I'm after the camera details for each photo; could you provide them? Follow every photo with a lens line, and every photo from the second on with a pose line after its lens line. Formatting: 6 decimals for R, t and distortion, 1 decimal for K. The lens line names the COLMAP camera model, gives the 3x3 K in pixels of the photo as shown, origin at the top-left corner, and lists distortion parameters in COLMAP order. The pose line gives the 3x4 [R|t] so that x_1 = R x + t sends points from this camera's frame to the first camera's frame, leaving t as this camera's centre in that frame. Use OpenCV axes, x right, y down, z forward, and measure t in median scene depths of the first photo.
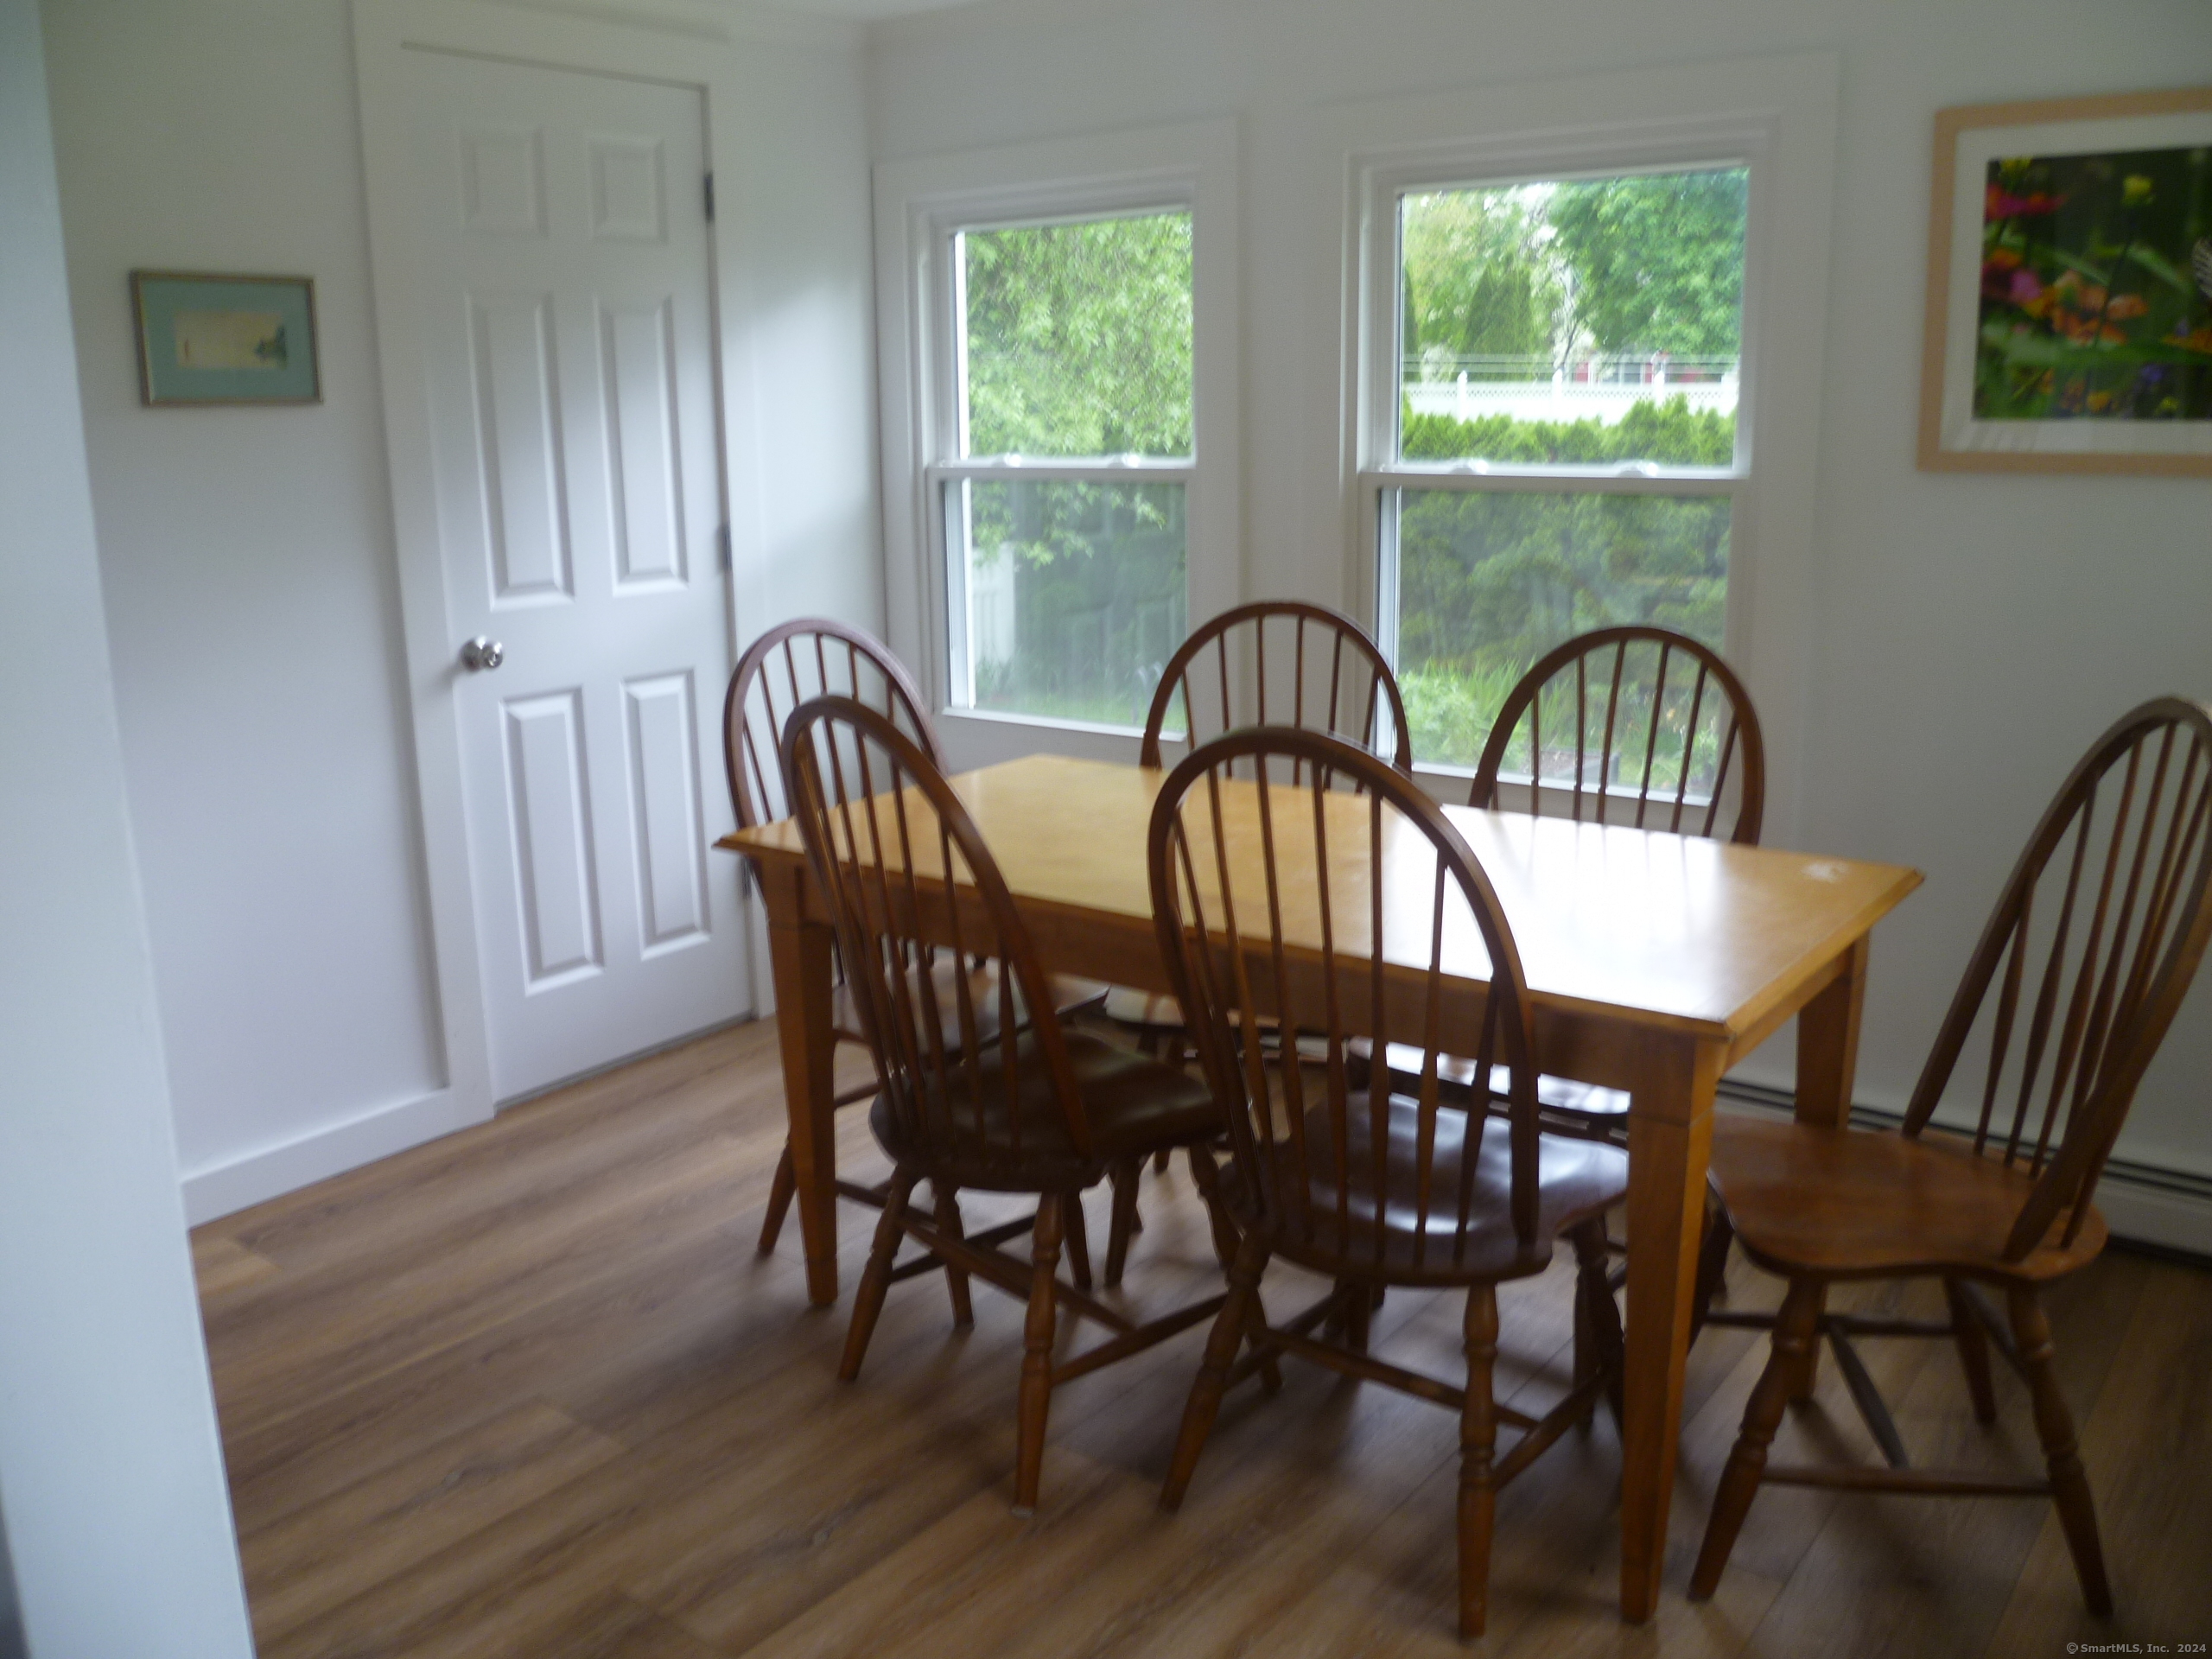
lens RADIAL K [[1827.5, 0, 1106.0], [0, 1827.5, 829.5], [0, 0, 1]] dist [-0.103857, 0.064976]
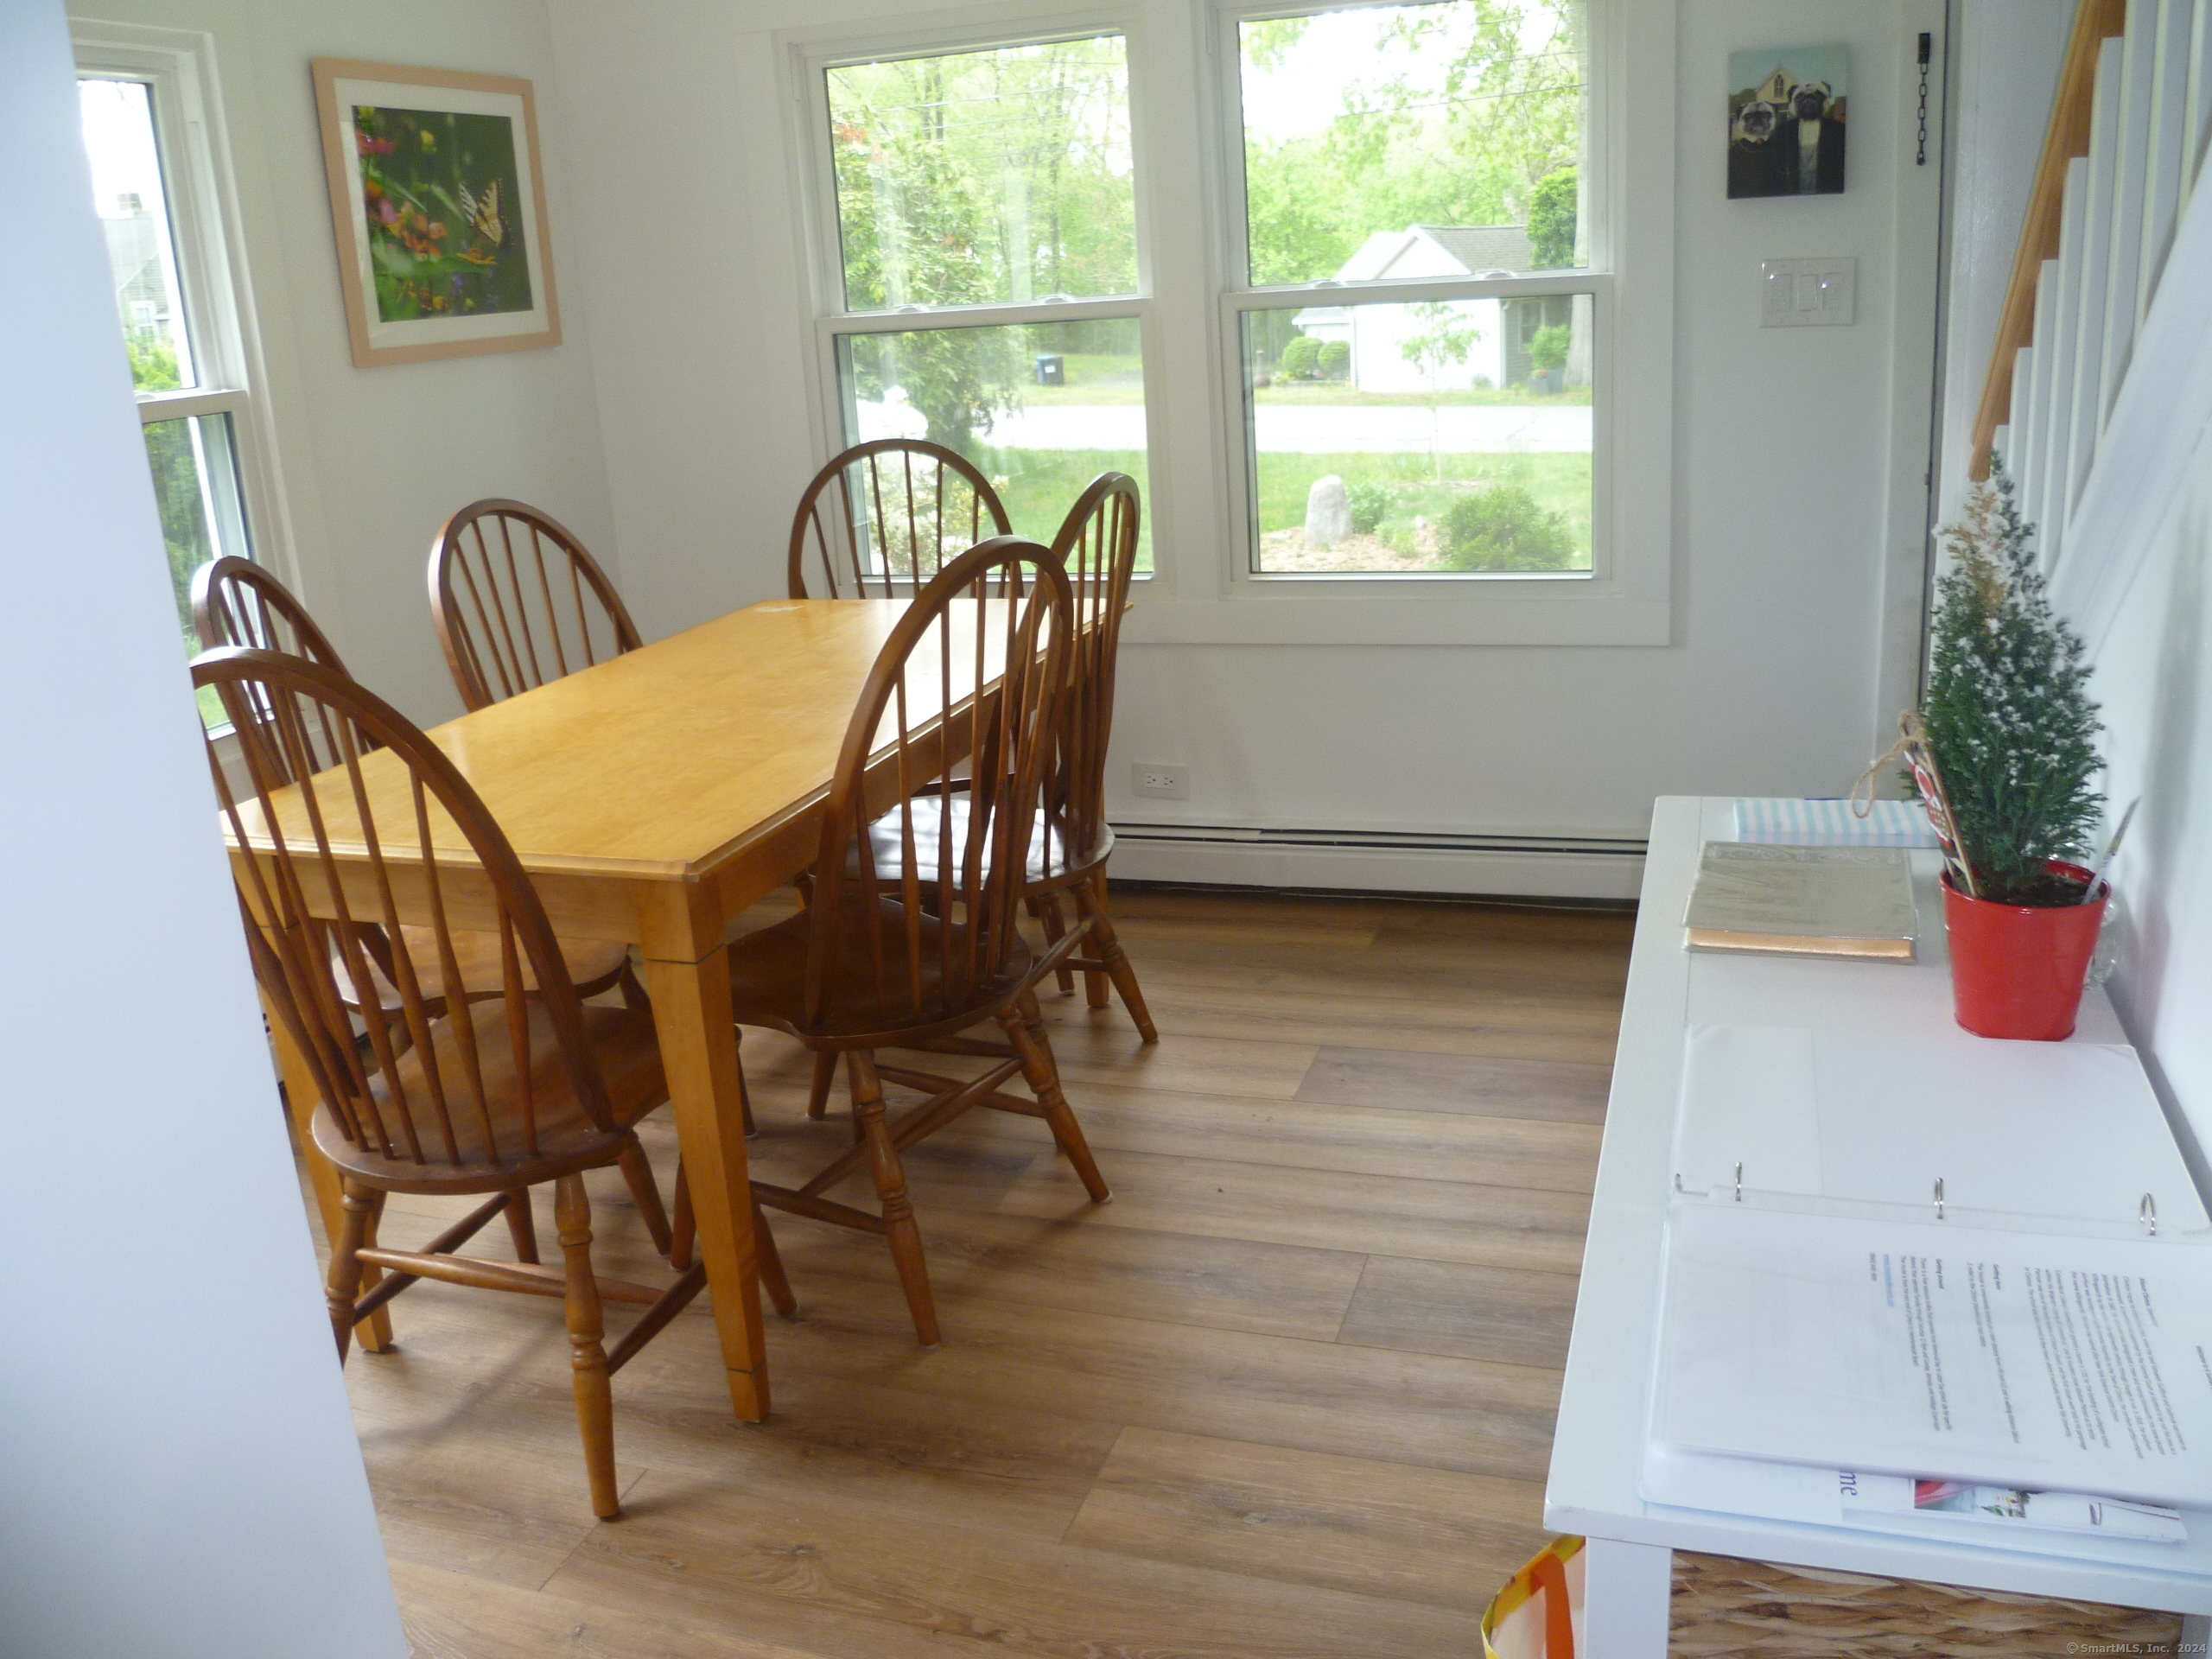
lens RADIAL K [[1827.5, 0, 1106.0], [0, 1827.5, 829.5], [0, 0, 1]] dist [-0.103857, 0.064976]
pose [[-0.301612, -0.252180, 0.919476, -0.895856], [0.277926, 0.899249, 0.337799, -0.202633], [-0.912024, 0.357430, -0.201137, 0.960178]]
